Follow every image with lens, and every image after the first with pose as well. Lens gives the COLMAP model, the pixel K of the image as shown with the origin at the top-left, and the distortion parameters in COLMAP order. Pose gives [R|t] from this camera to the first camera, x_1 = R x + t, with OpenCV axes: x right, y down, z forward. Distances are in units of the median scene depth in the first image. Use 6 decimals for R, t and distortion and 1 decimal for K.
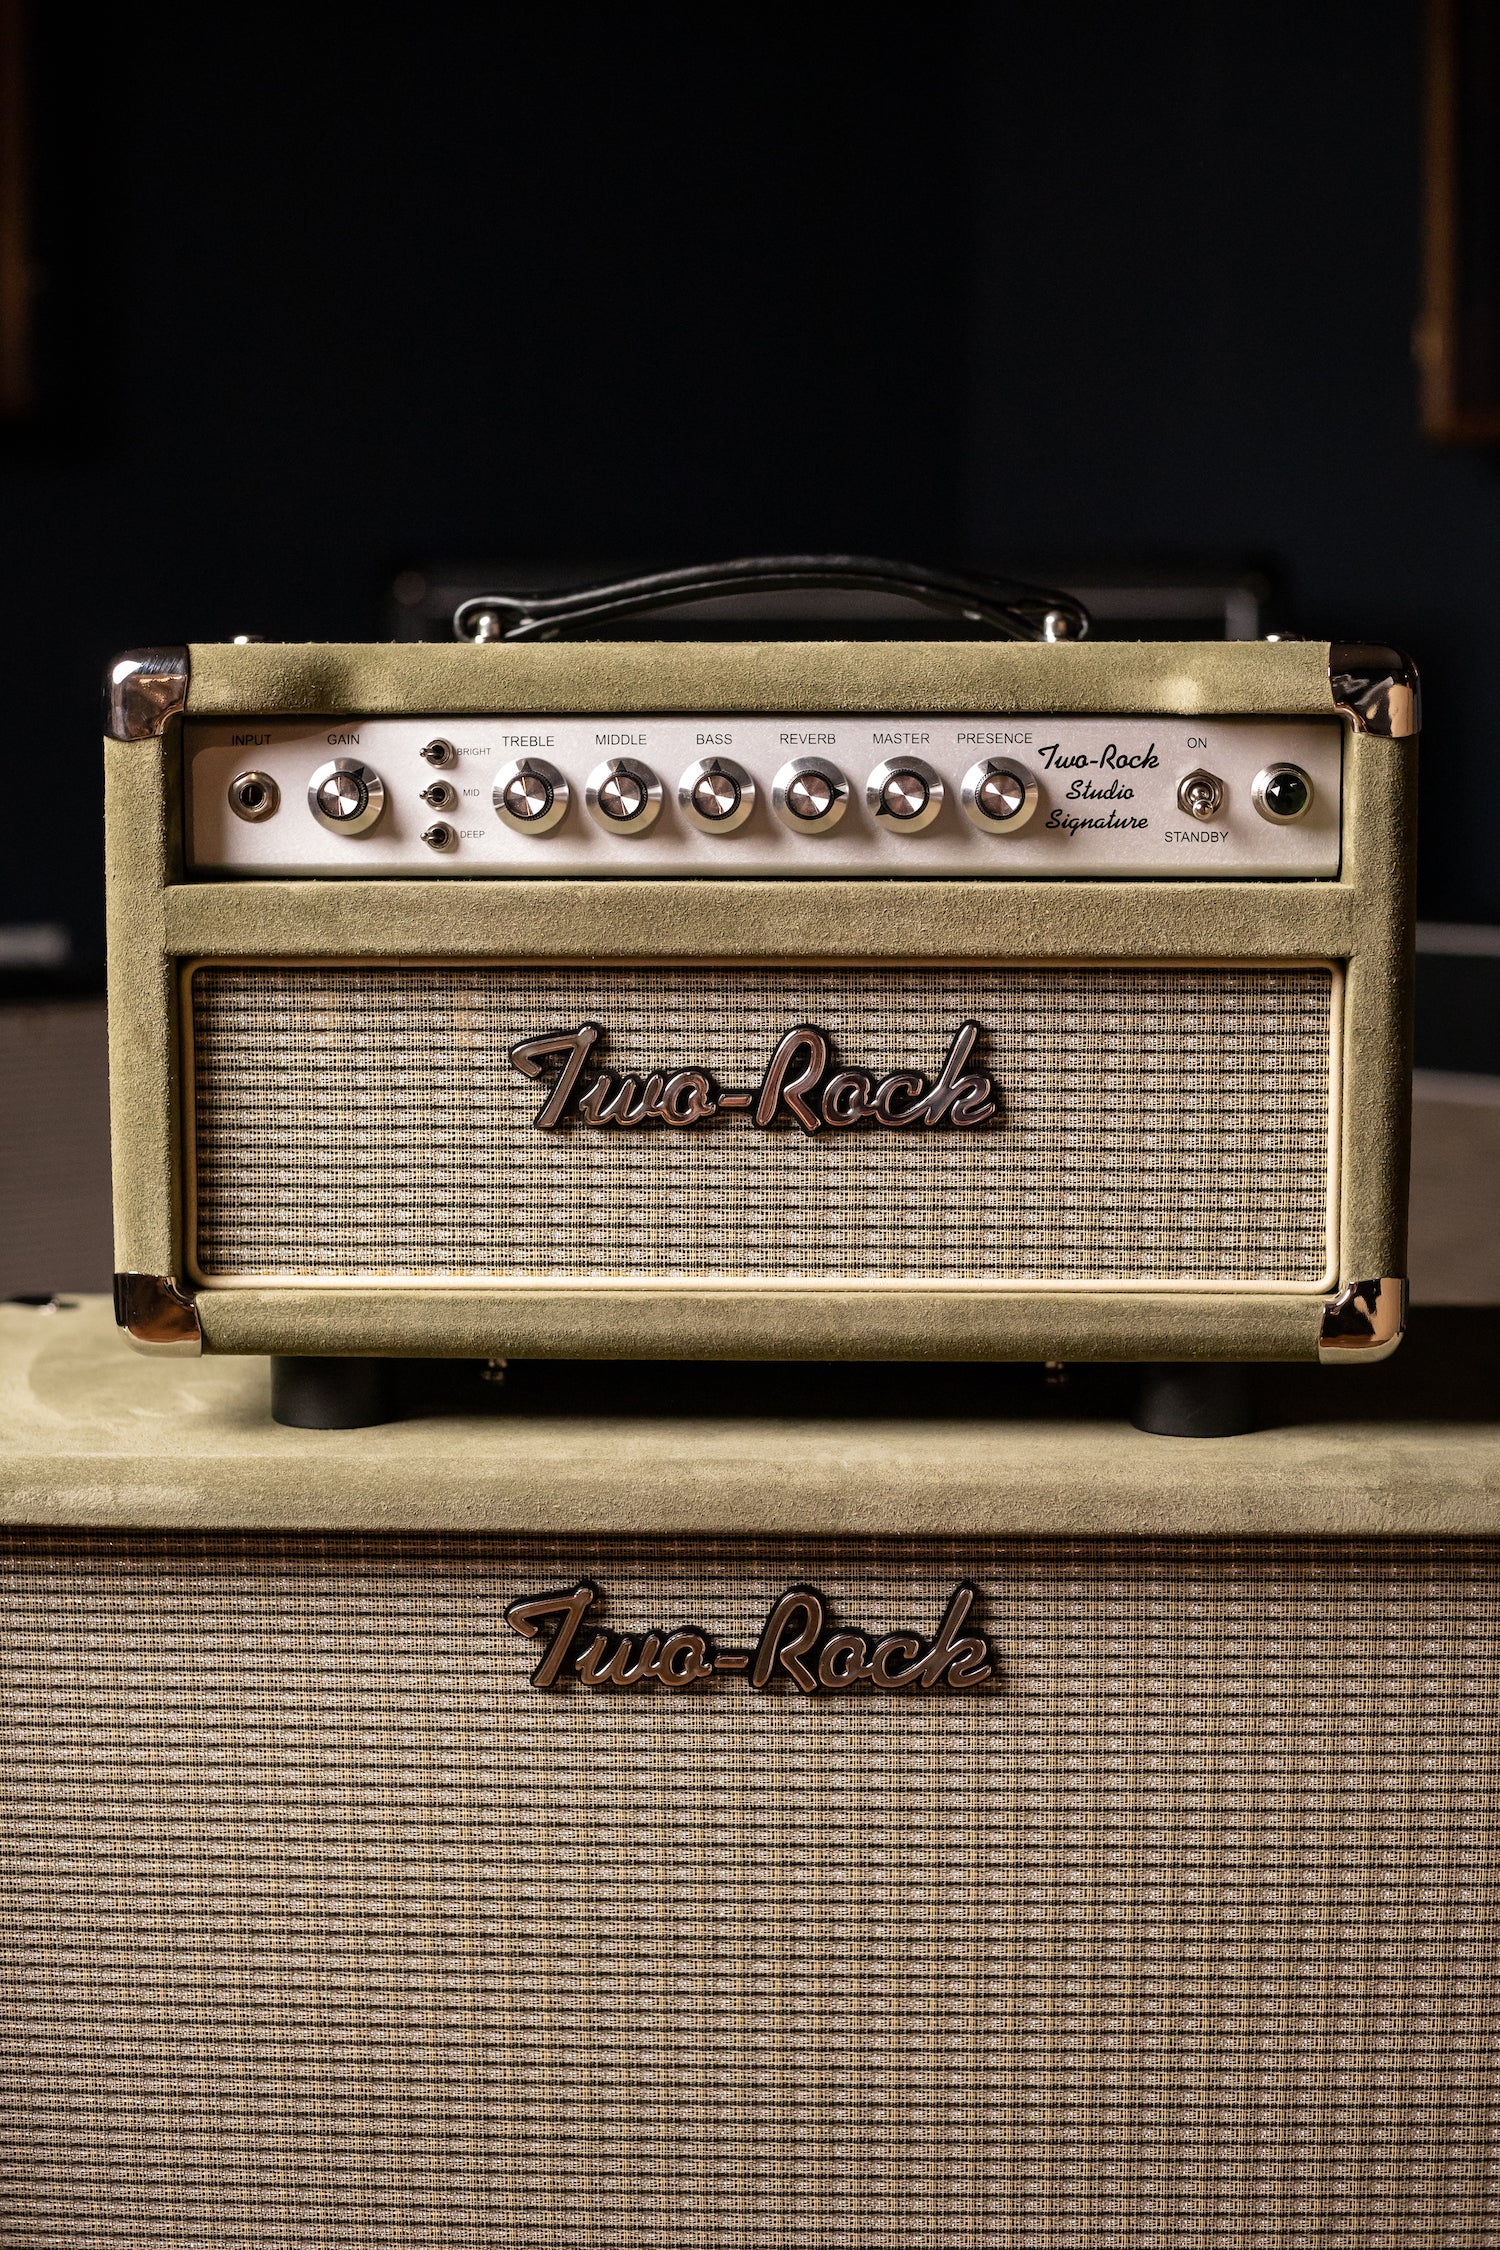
lens RADIAL K [[3396.0, 0, 750.0], [0, 3396.0, 1125.0], [0, 0, 1]] dist [-0.135225, 0.015172]
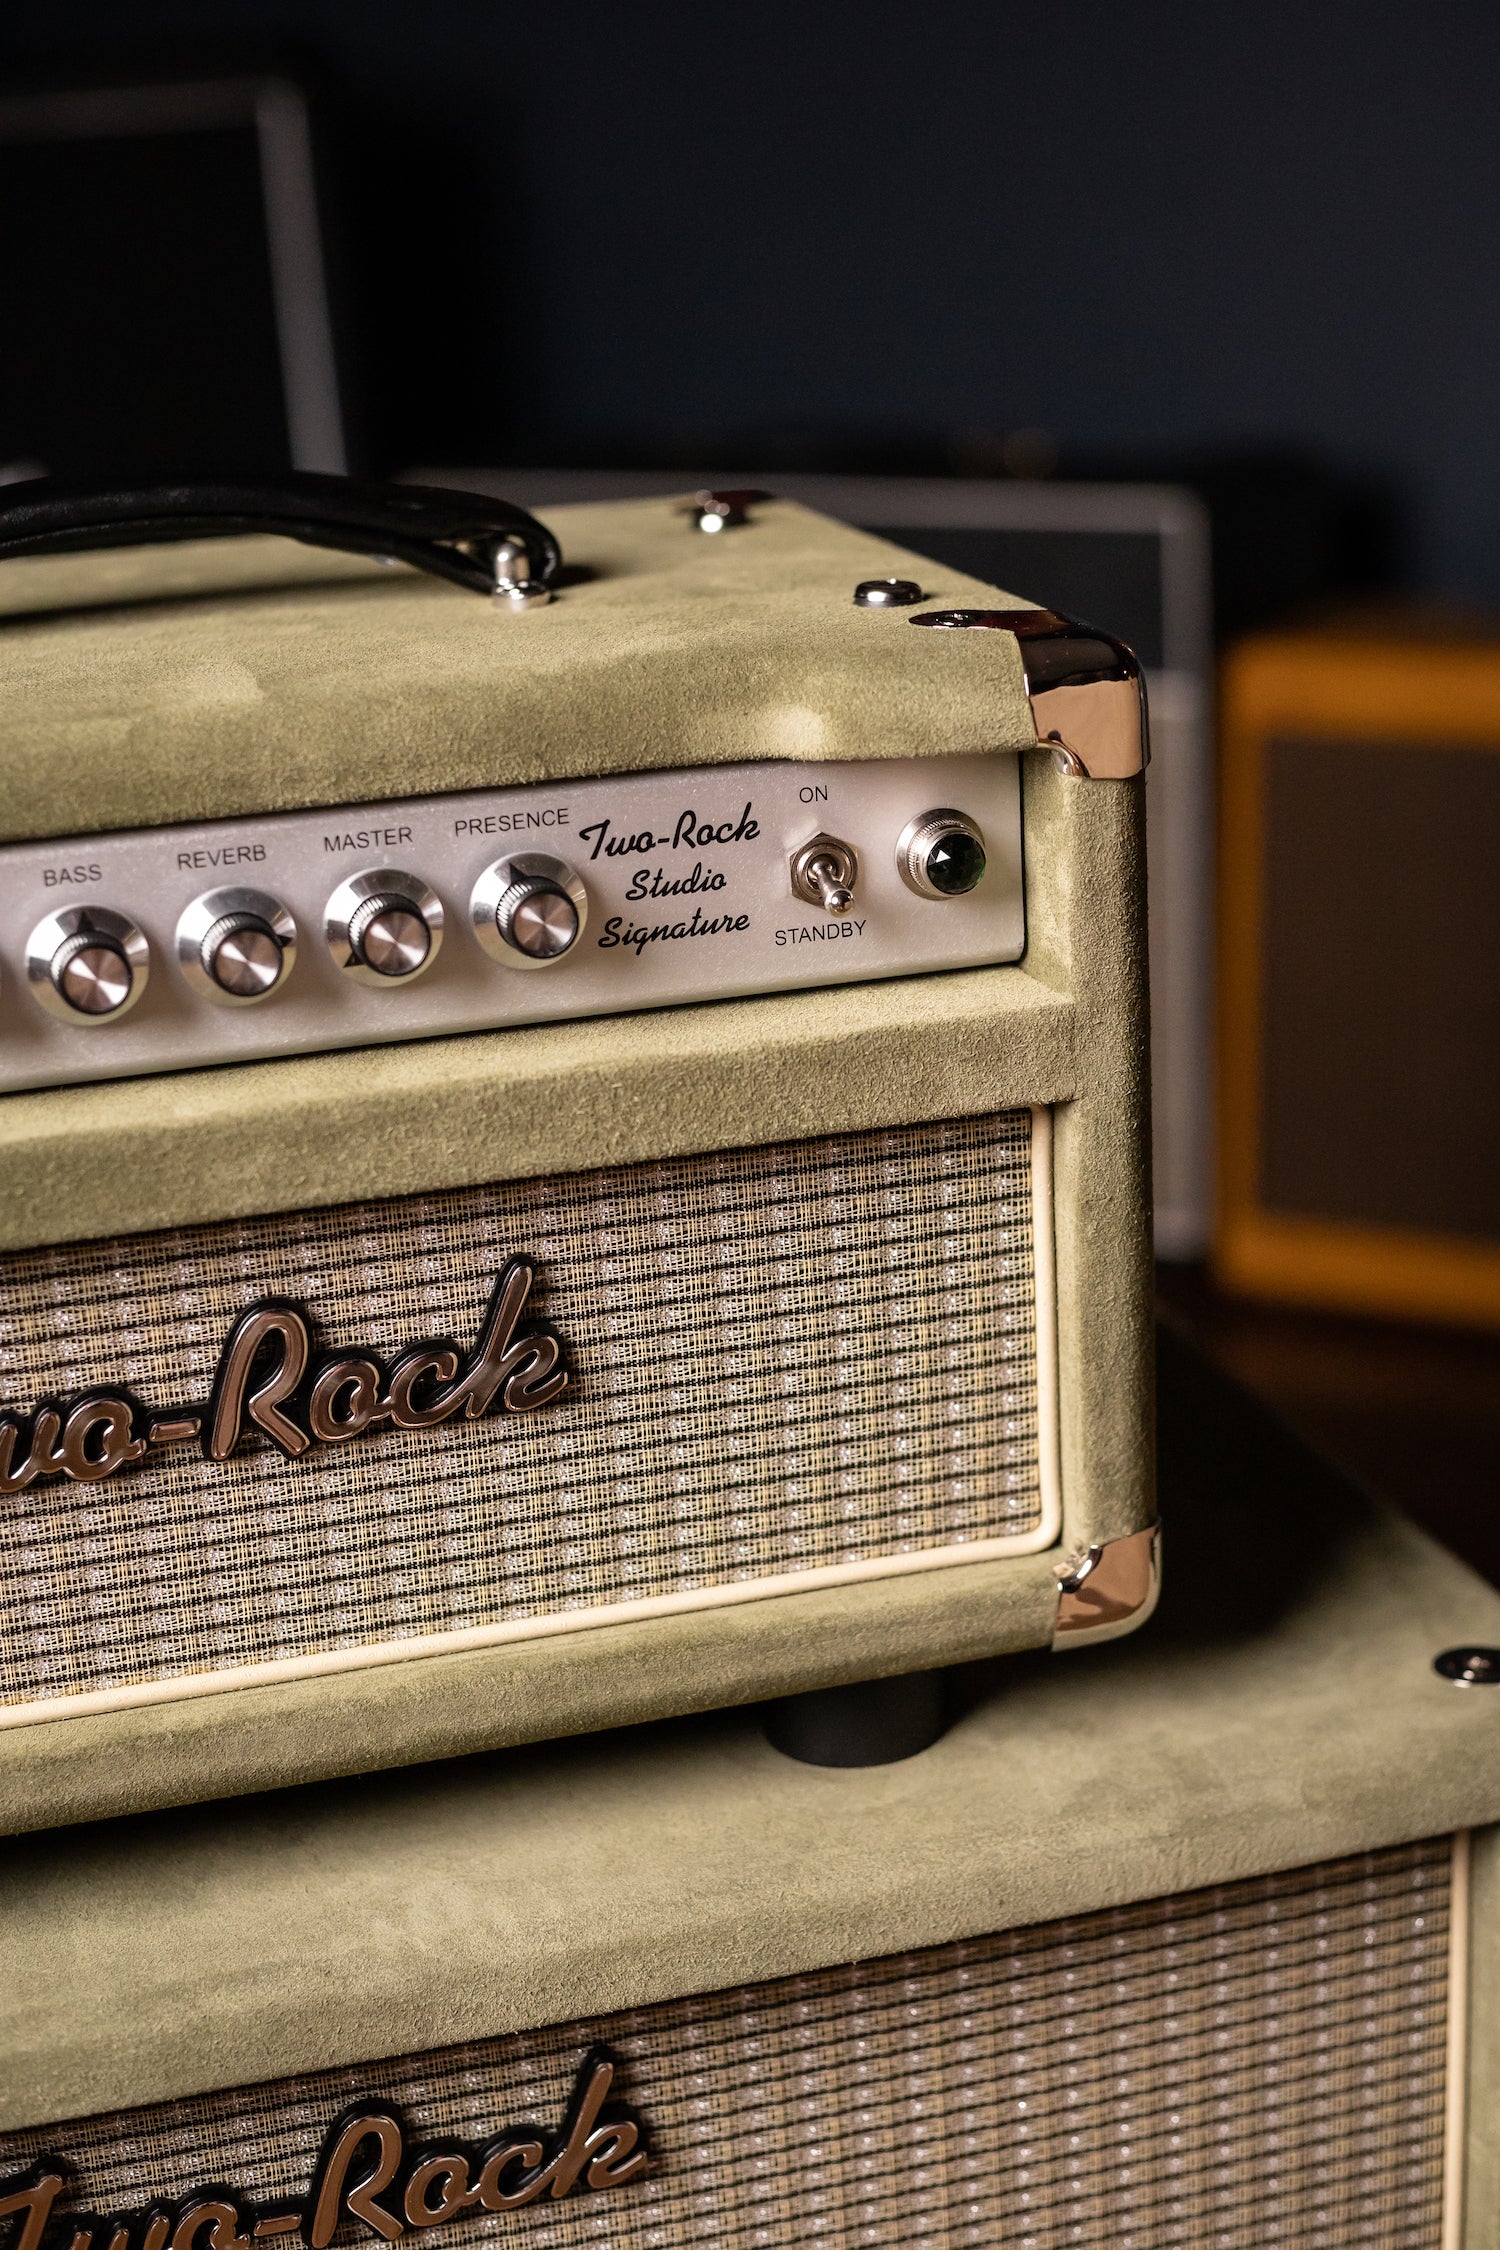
lens RADIAL K [[3551.2, 0, 780.5], [0, 3551.2, 1127.0], [0, 0, 1]] dist [-0.124565, -0.121707]
pose [[0.943421, -0.143212, 0.299078, -0.087692], [0.085565, 0.976522, 0.197694, -0.184648], [-0.320368, -0.160918, 0.933525, 0.347423]]
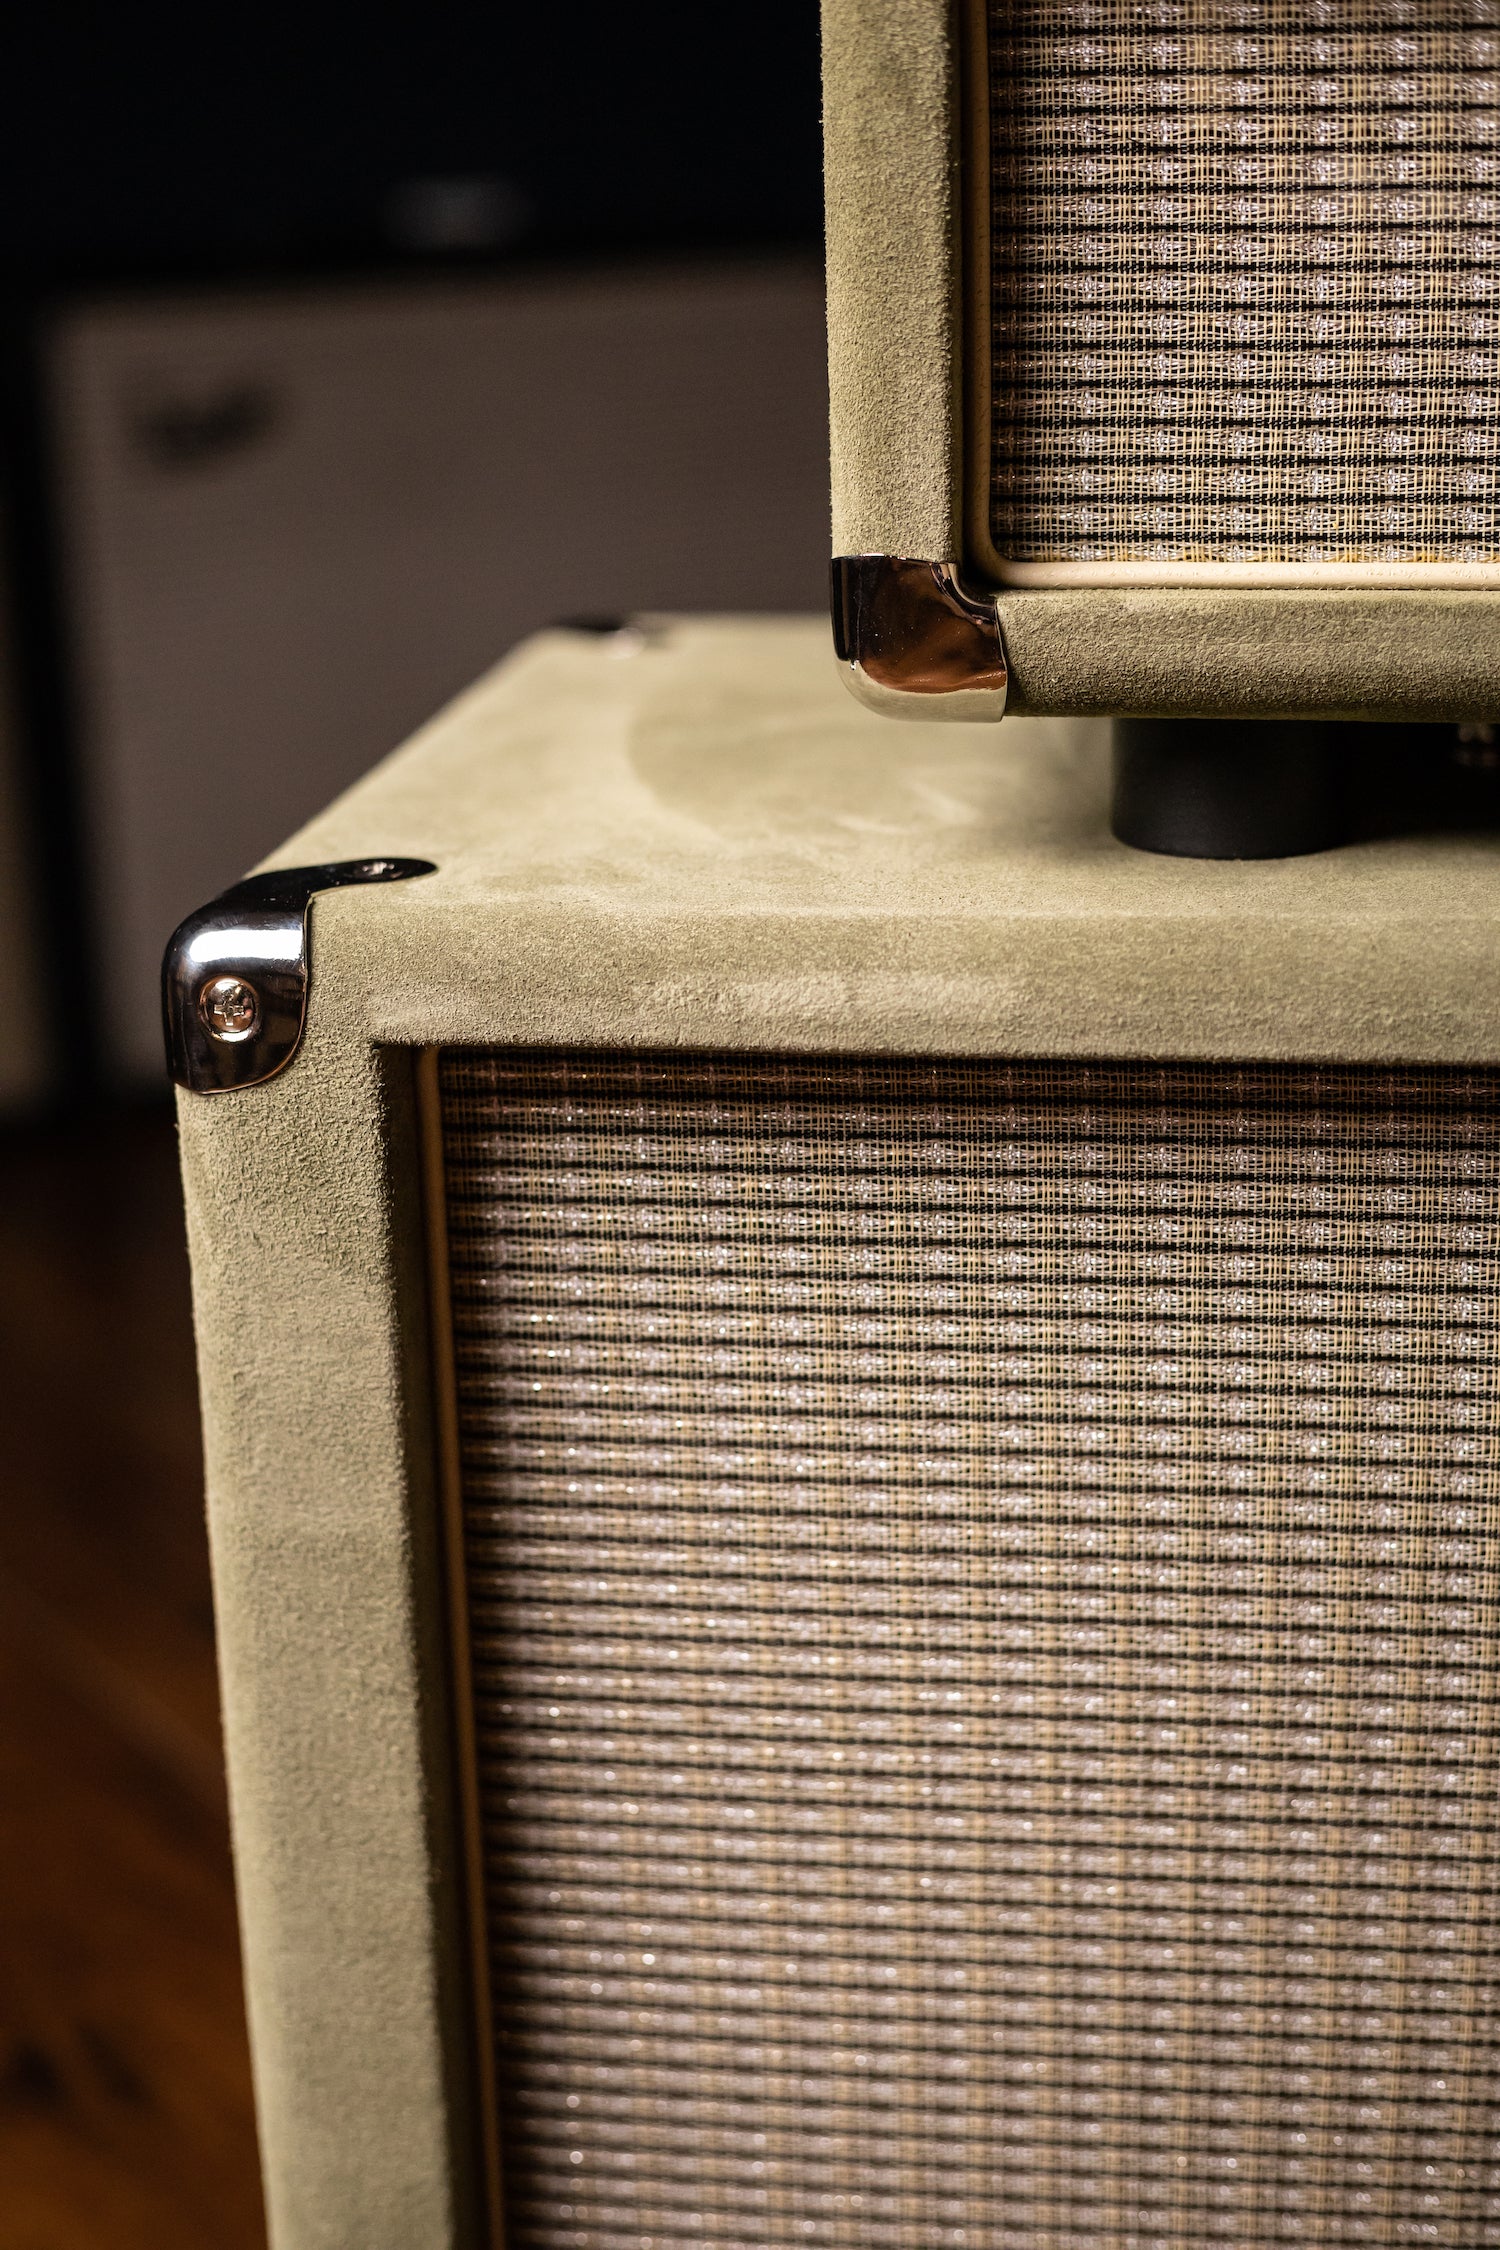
lens RADIAL K [[3481.3, 0, 750.0], [0, 3481.3, 1125.0], [0, 0, 1]] dist [-0.140877, -0.086060]
pose [[0.993324, 0.012304, -0.114704, -0.139715], [0.008712, 0.983456, 0.180938, 0.033325], [0.115033, -0.180730, 0.976783, 0.469604]]
